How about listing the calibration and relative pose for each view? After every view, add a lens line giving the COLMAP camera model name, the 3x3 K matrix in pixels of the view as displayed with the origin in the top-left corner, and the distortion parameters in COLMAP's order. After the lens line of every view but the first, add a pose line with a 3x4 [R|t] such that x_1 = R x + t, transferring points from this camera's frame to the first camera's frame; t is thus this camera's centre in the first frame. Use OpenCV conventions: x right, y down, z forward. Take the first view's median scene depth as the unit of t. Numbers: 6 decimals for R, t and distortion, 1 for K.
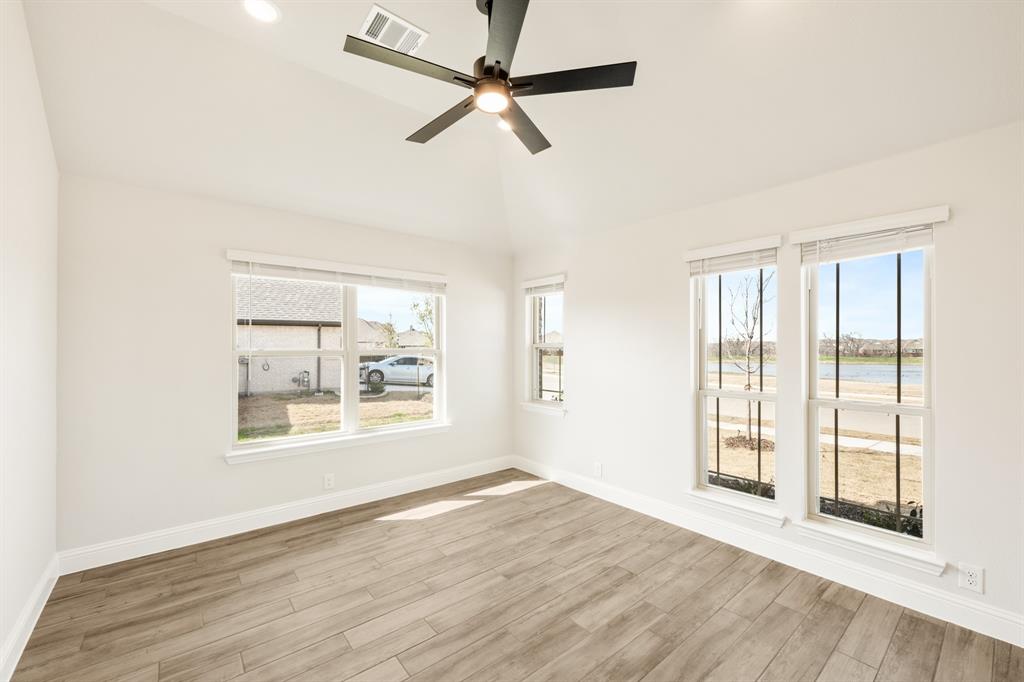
lens RADIAL K [[420.6, 0, 510.8], [0, 420.6, 348.5], [0, 0, 1]] dist [-0.000976, -0.000644]
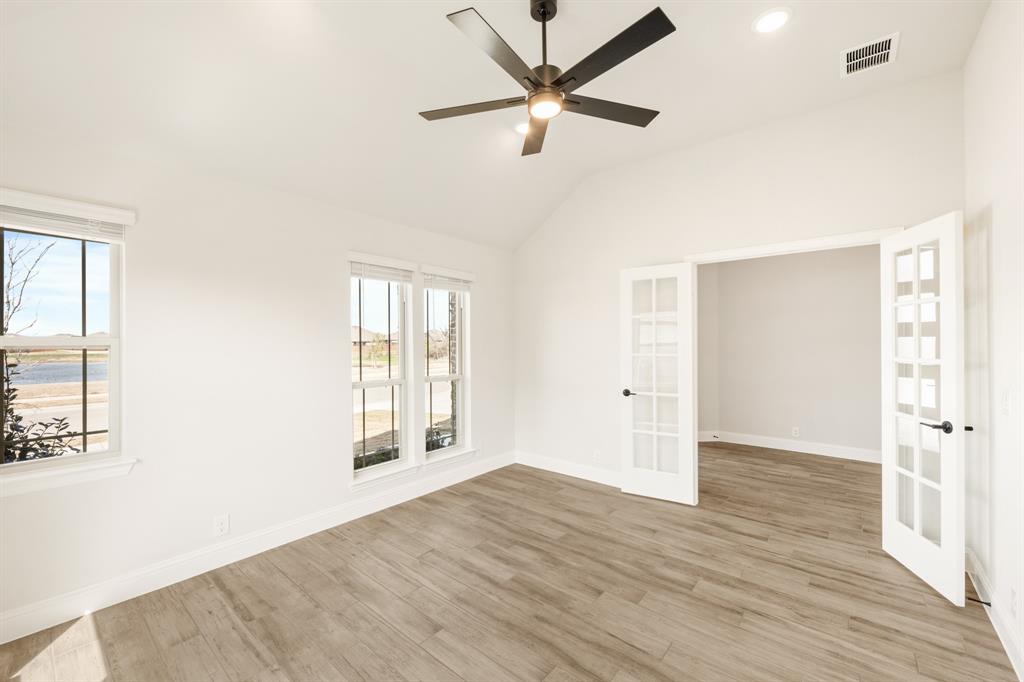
lens RADIAL K [[420.6, 0, 511.3], [0, 420.6, 338.2], [0, 0, 1]] dist [-0.000976, -0.000644]
pose [[-0.209549, 0.009014, 0.977757, -0.772142], [0.004969, 0.999954, -0.008154, -0.006847], [-0.977786, 0.003149, -0.209584, 0.957094]]
